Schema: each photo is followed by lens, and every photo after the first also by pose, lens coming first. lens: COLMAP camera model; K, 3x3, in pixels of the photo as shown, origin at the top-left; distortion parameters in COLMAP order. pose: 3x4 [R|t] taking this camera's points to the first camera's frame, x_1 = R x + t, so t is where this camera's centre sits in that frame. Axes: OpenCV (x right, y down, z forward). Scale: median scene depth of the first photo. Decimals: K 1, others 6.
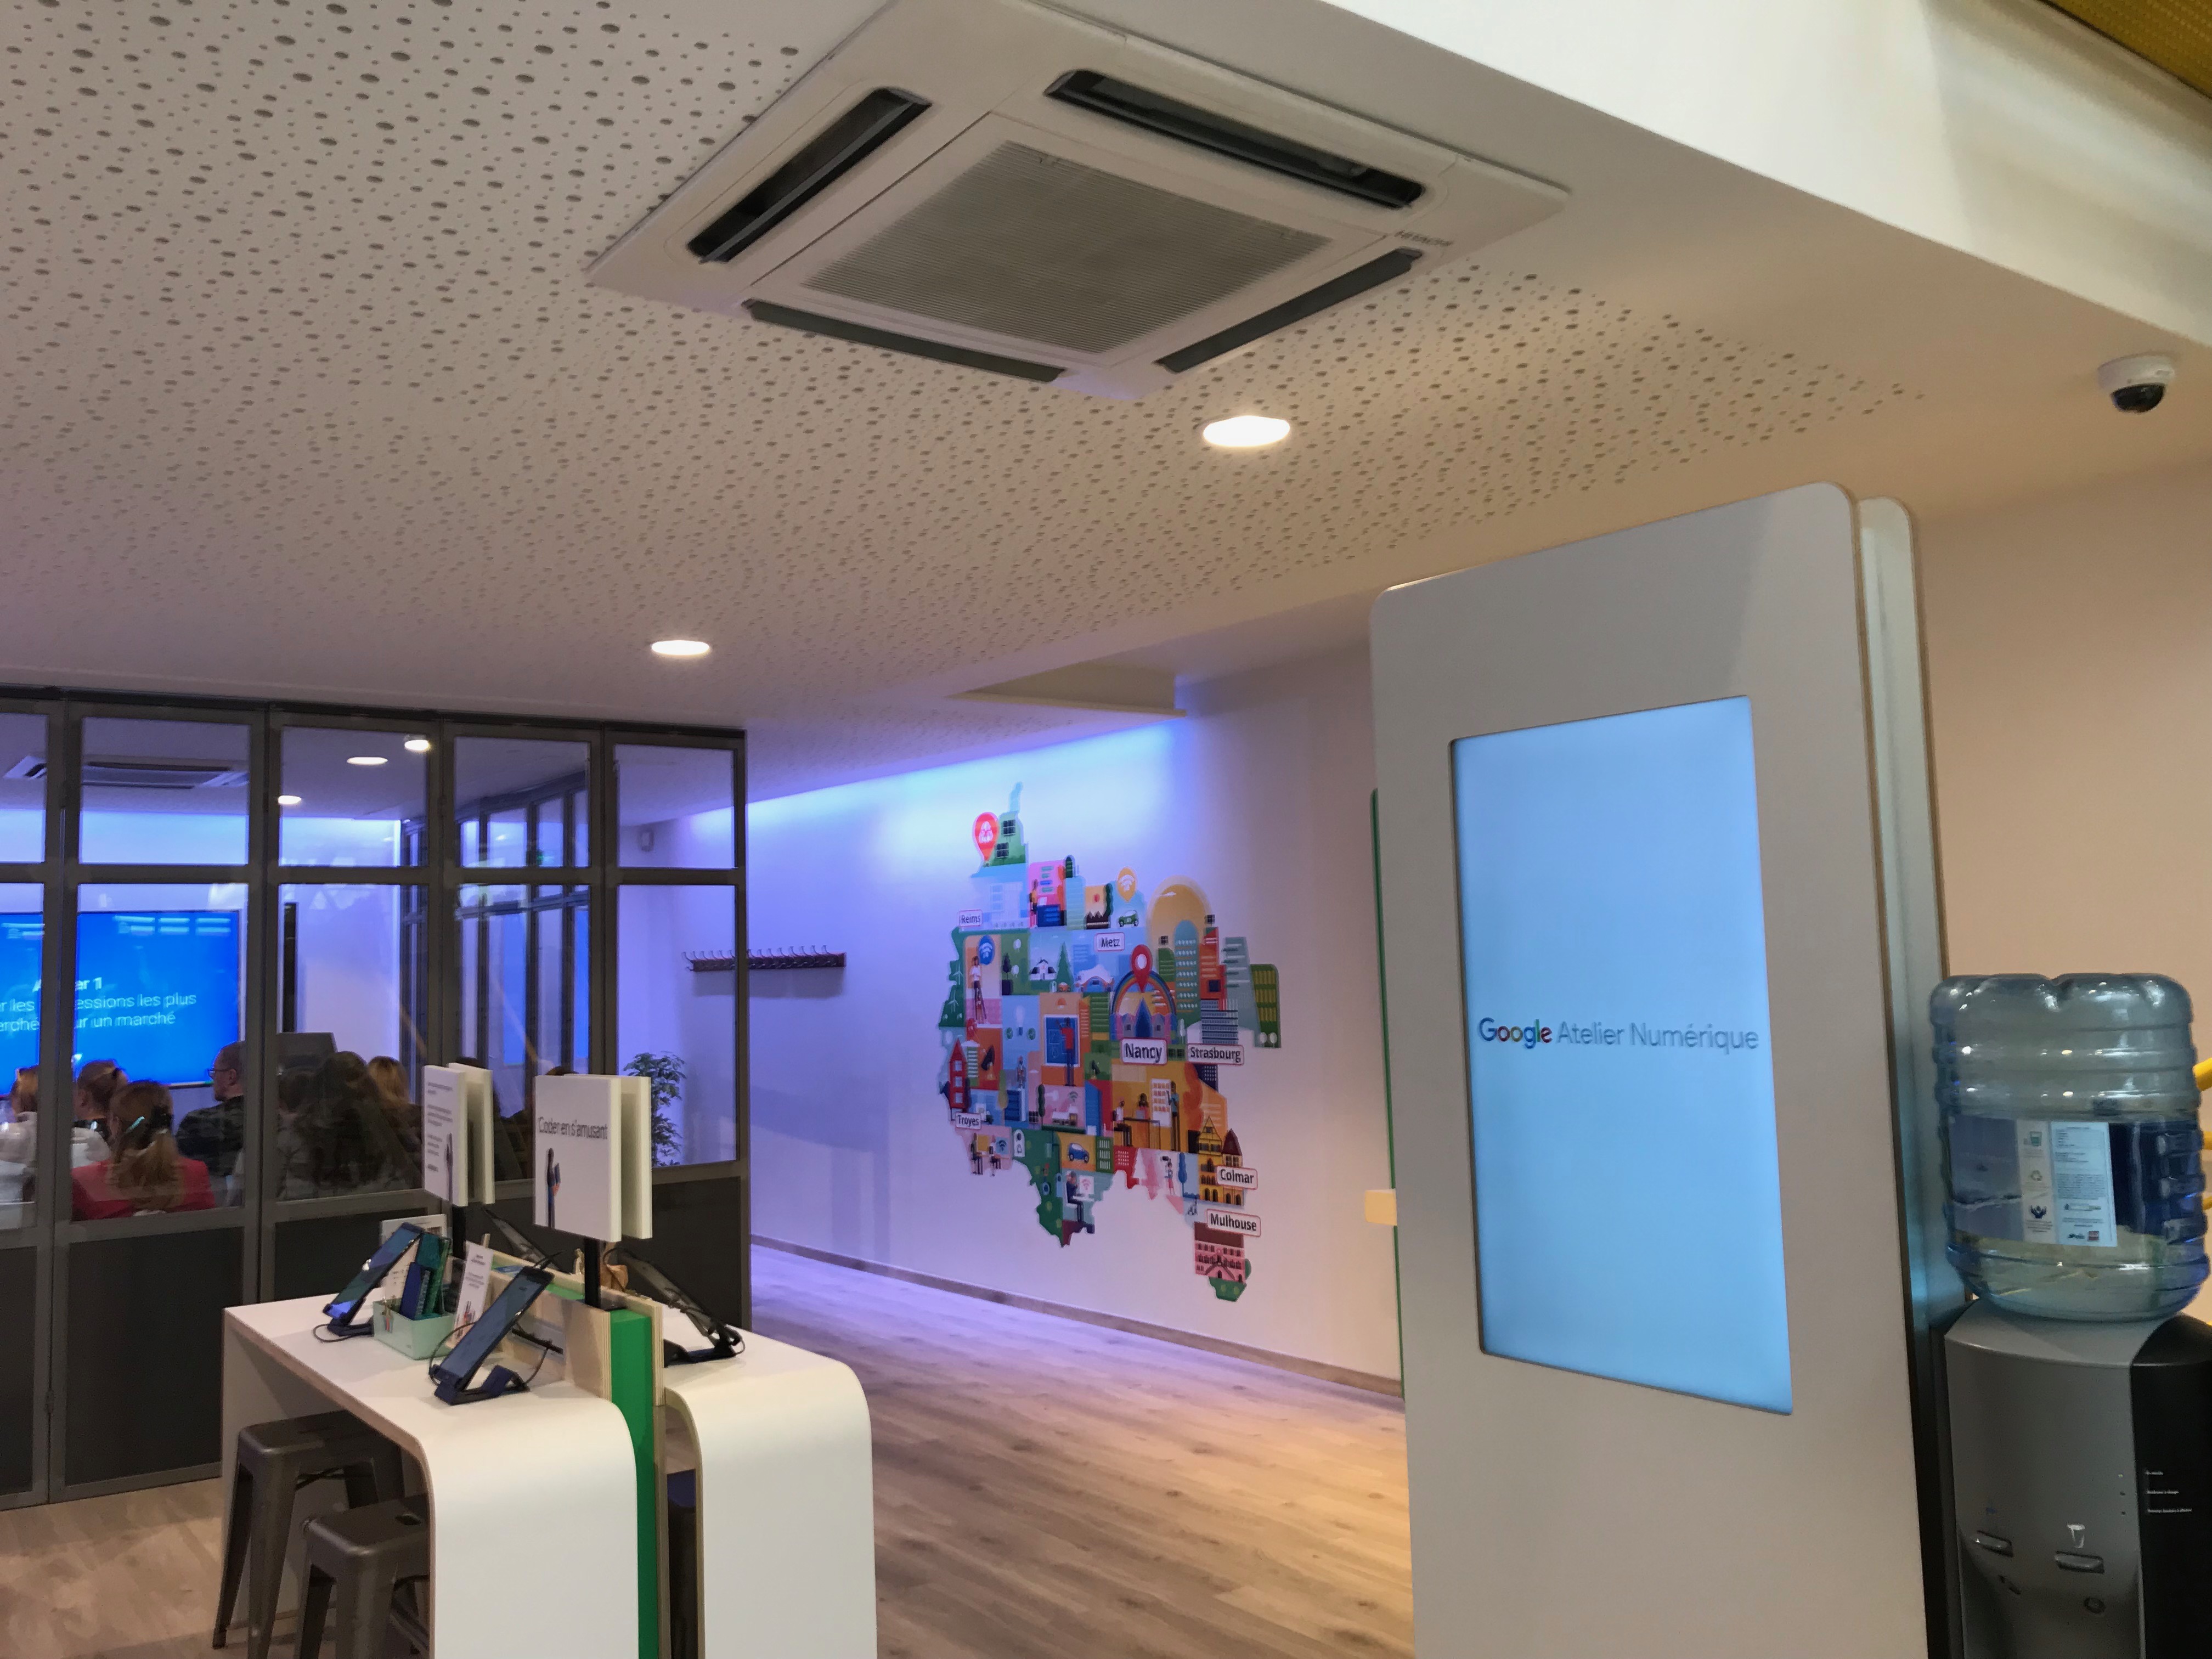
lens RADIAL K [[1849.6, 0, 1112.3], [0, 1849.6, 818.8], [0, 0, 1]] dist [0.056739, -0.007862]
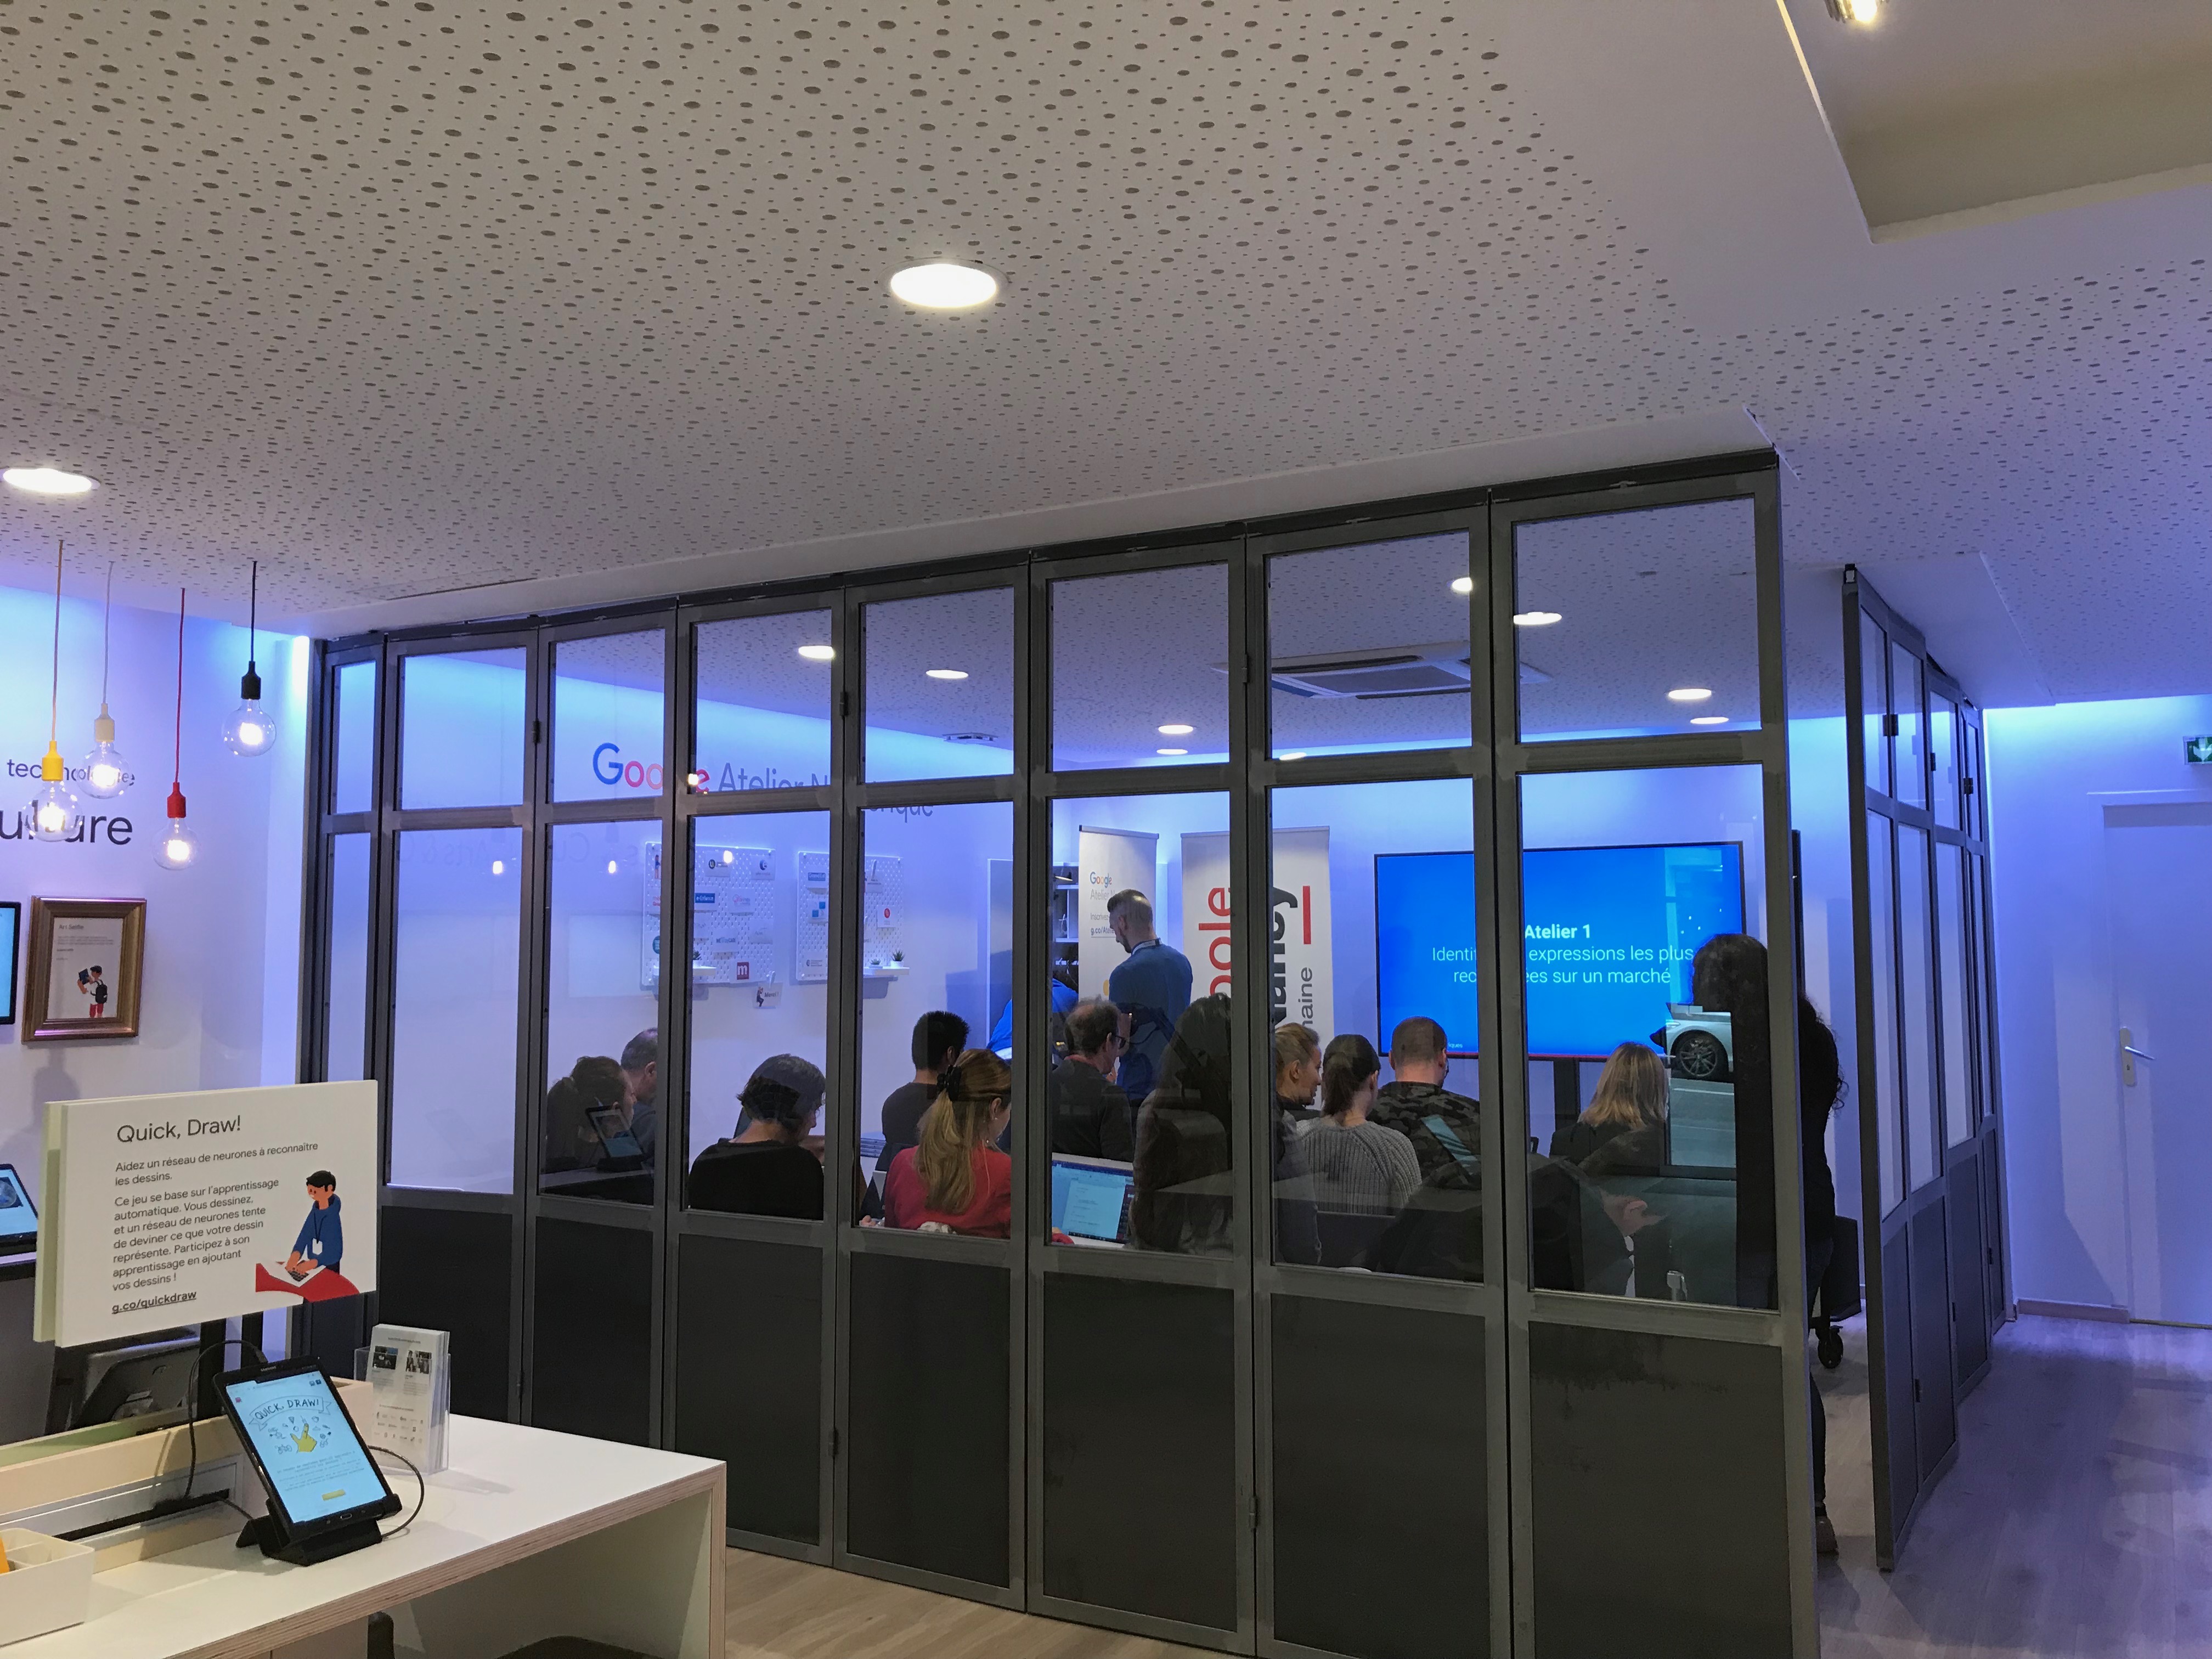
lens RADIAL K [[1849.6, 0, 1112.3], [0, 1849.6, 818.8], [0, 0, 1]] dist [0.056739, -0.007862]
pose [[0.402718, -0.038709, -0.914505, 0.193990], [0.065380, 0.997770, -0.013443, 0.048364], [0.912986, -0.054377, 0.404351, 0.660480]]
